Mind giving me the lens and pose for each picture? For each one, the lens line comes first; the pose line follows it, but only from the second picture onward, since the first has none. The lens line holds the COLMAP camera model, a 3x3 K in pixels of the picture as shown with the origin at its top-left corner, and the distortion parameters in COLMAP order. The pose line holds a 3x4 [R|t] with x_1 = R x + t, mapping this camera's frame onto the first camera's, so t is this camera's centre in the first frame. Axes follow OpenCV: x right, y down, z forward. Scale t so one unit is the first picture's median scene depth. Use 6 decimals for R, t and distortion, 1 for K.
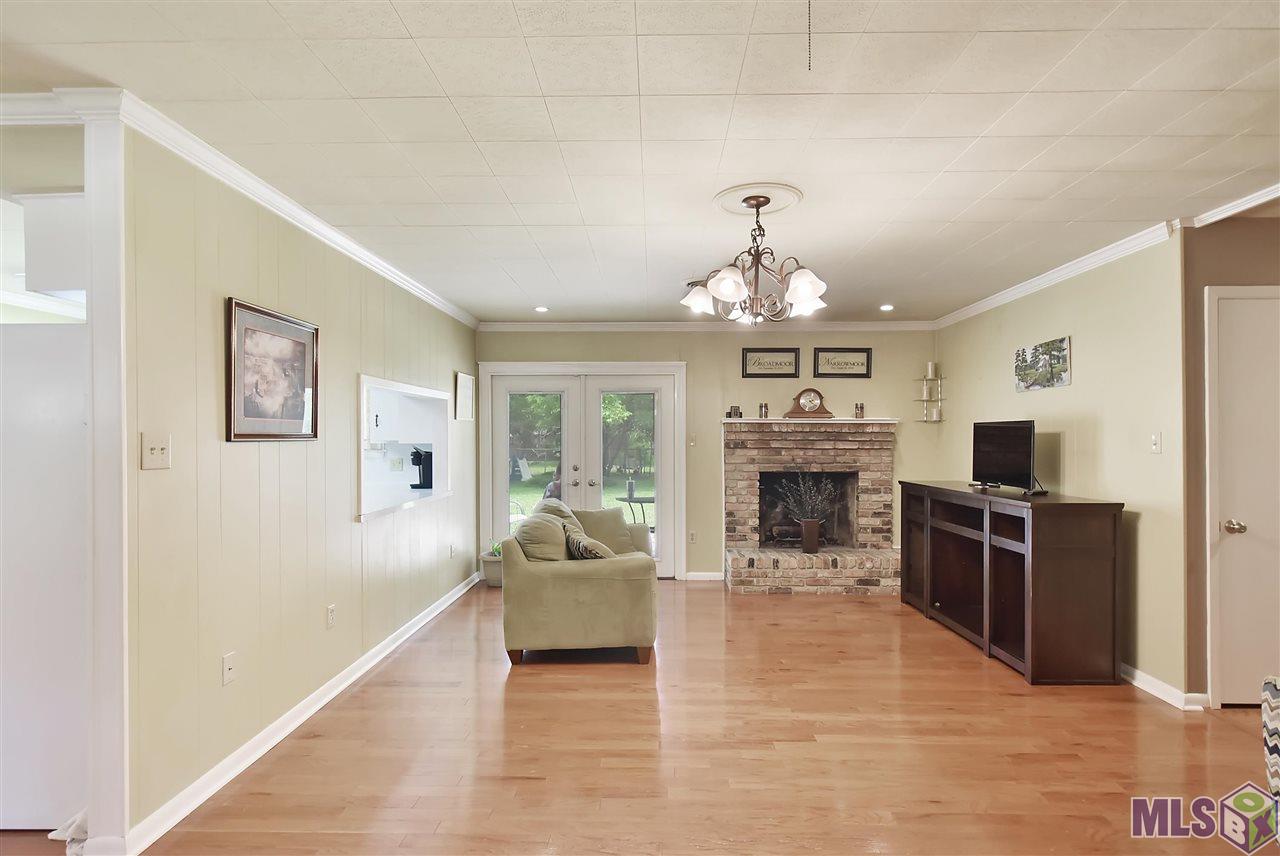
lens RADIAL K [[642.0, 0, 640.9], [0, 642.0, 438.7], [0, 0, 1]] dist [0.002238, 0.000126]
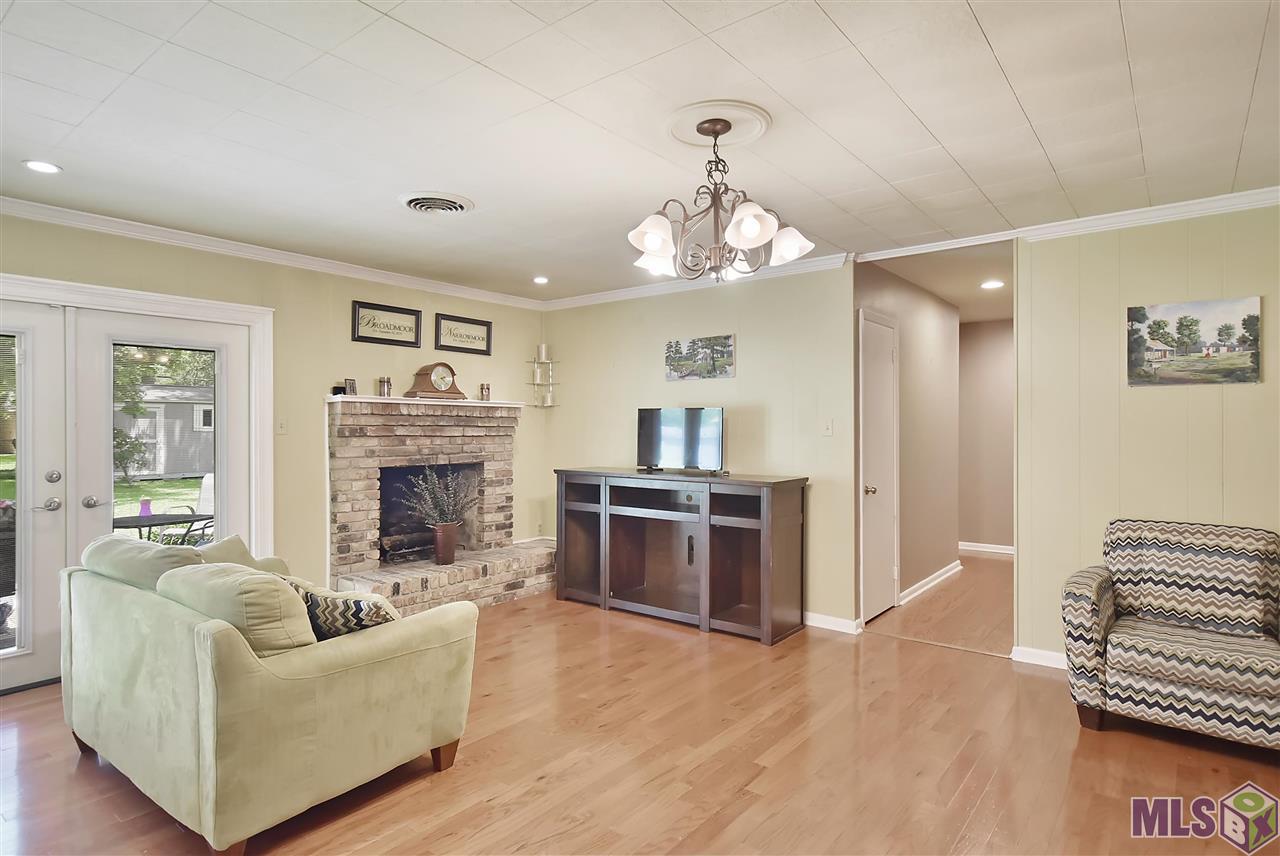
lens RADIAL K [[681.5, 0, 640.0], [0, 681.5, 428.0], [0, 0, 1]] dist [0.001053, -0.000153]
pose [[0.606115, -0.001783, 0.795375, -0.270385], [-0.001305, 0.999994, 0.003236, 0.002005], [-0.795376, -0.002999, 0.606109, 0.270883]]
